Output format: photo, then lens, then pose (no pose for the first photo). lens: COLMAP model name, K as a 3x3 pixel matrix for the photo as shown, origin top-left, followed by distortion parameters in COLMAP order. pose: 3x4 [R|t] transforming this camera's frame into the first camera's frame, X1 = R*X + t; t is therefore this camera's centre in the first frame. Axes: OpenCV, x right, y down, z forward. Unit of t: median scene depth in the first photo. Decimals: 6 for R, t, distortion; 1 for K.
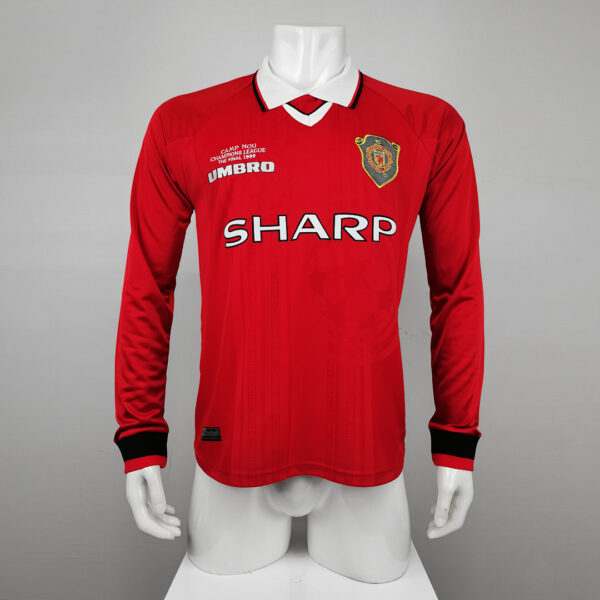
lens RADIAL K [[560.9, 0, 301.3], [0, 560.9, 299.7], [0, 0, 1]] dist [0.005080, -0.011367]
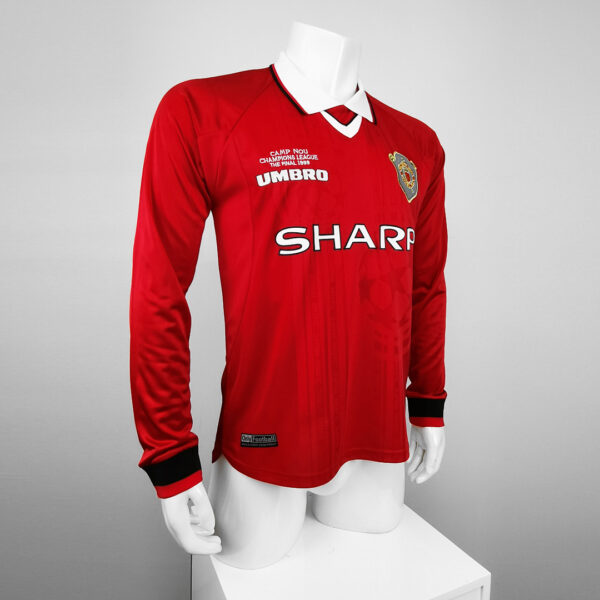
lens RADIAL K [[458.1, 0, 333.2], [0, 458.1, 301.8], [0, 0, 1]] dist [-0.004046, 0.008940]
pose [[0.873390, -0.050658, 0.484380, -0.444856], [0.002968, 0.995111, 0.098719, -0.090349], [-0.487013, -0.084782, 0.869270, 0.252345]]
